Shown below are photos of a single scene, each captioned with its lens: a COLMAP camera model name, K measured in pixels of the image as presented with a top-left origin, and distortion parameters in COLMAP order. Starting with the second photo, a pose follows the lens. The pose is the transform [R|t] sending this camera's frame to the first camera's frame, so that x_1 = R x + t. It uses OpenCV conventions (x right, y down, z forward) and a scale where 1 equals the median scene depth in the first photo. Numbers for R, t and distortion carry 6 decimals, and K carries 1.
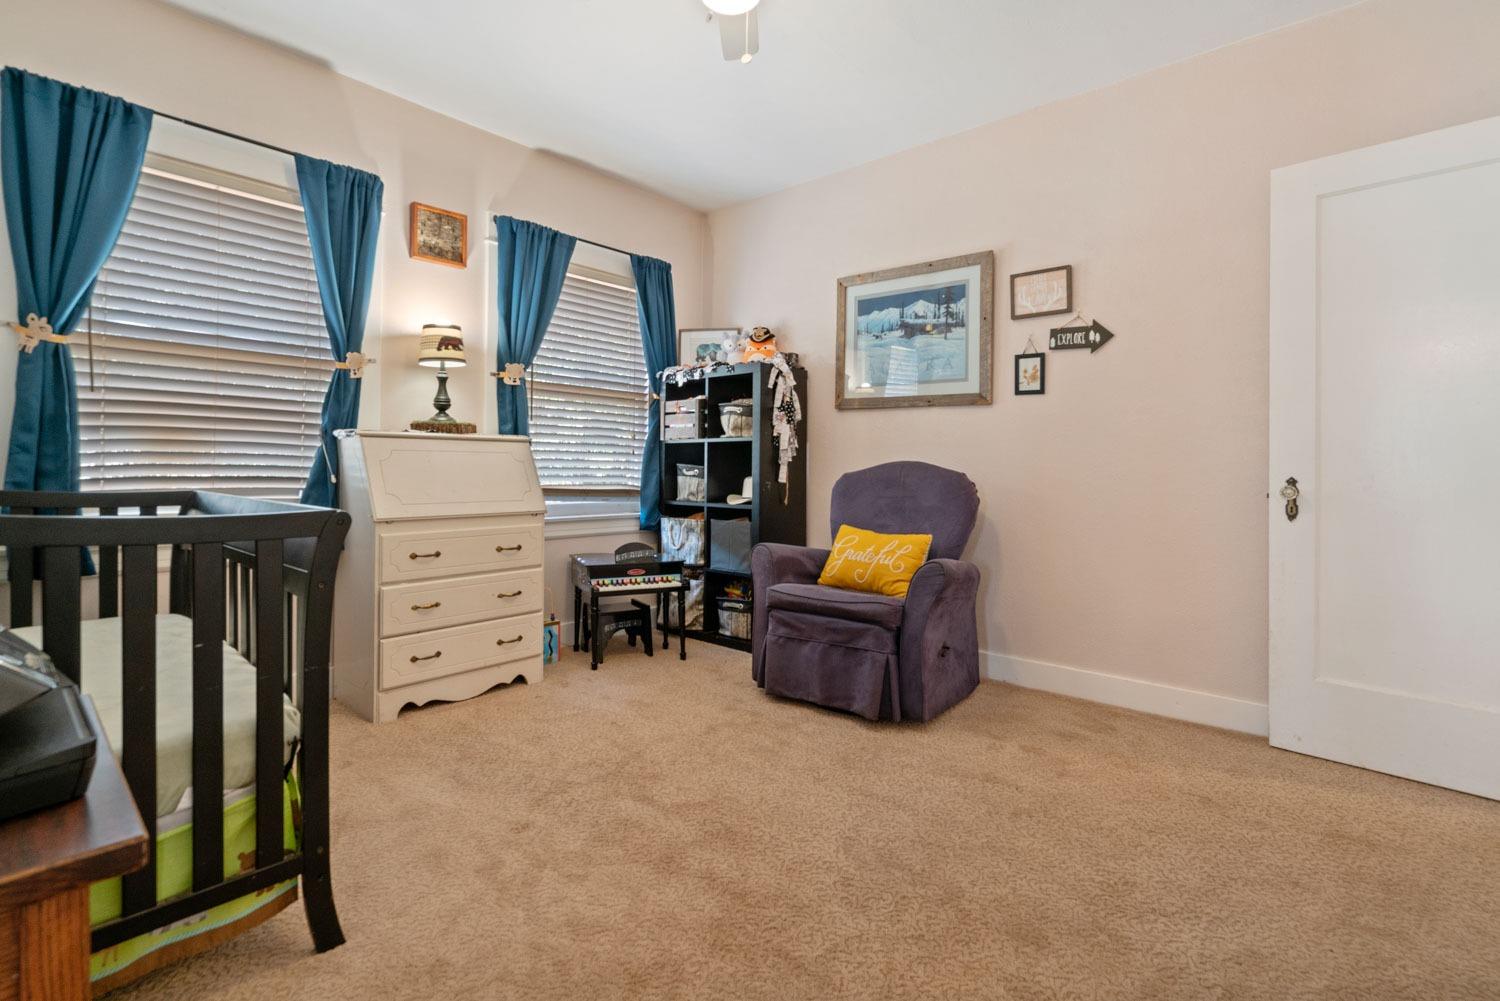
lens RADIAL K [[682.1, 0, 740.1], [0, 682.1, 471.6], [0, 0, 1]] dist [-0.010045, 0.000961]
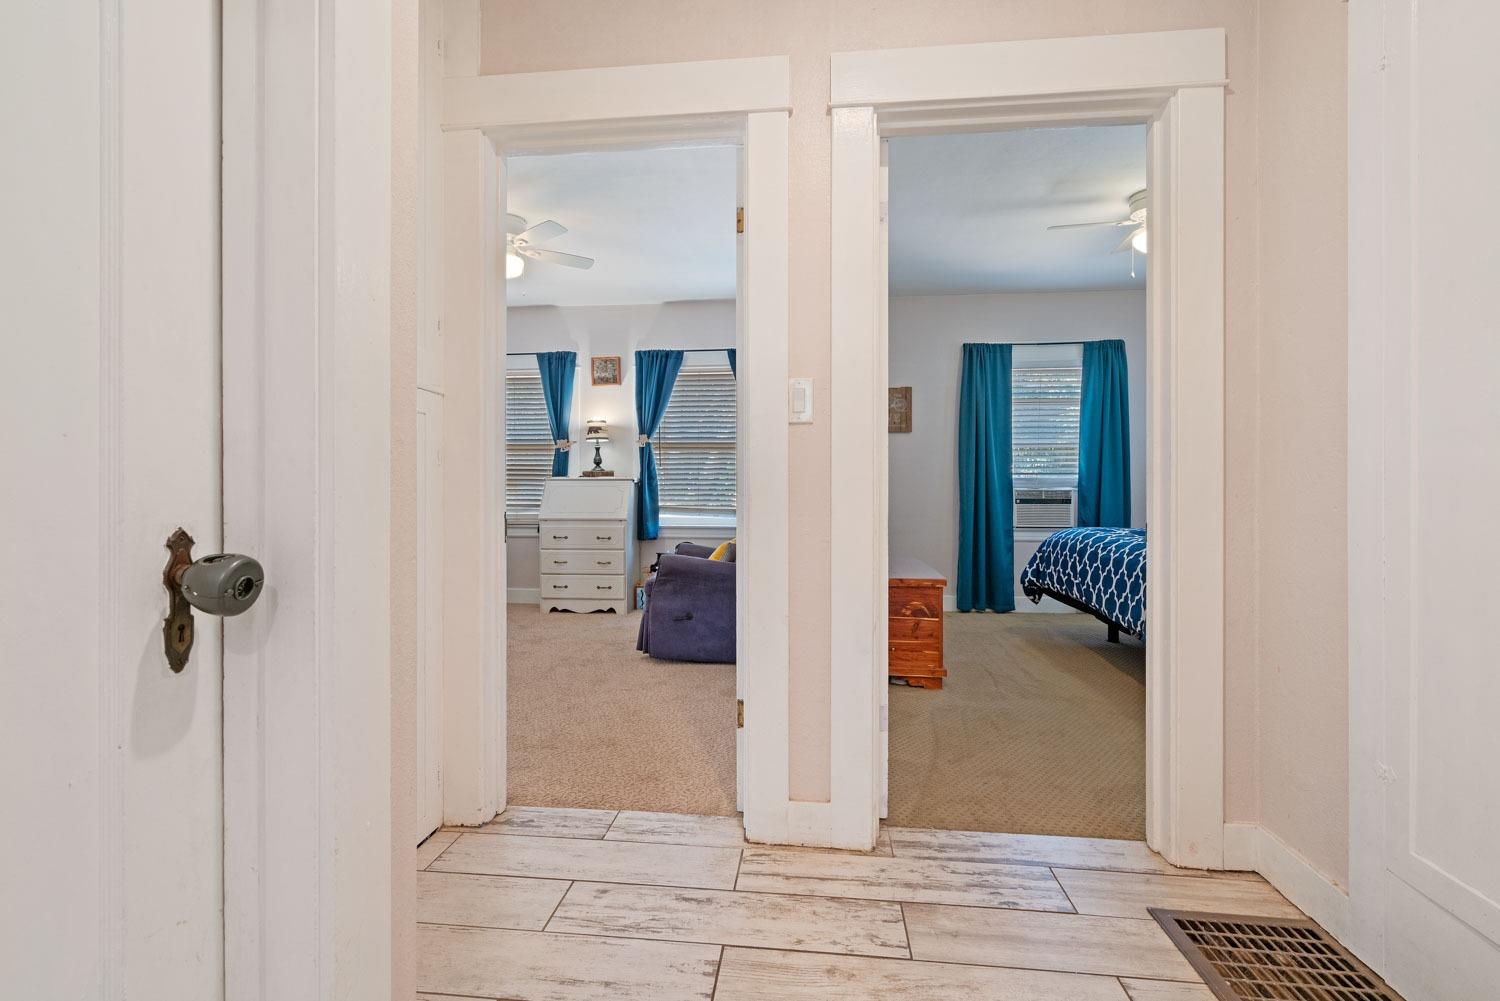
lens RADIAL K [[682.1, 0, 749.2], [0, 682.1, 497.2], [0, 0, 1]] dist [-0.010045, 0.000961]
pose [[0.602876, 0.000645, -0.797834, 1.341574], [-0.000595, 1.000000, 0.000359, 0.000192], [0.797834, 0.000259, 0.602877, 0.185715]]
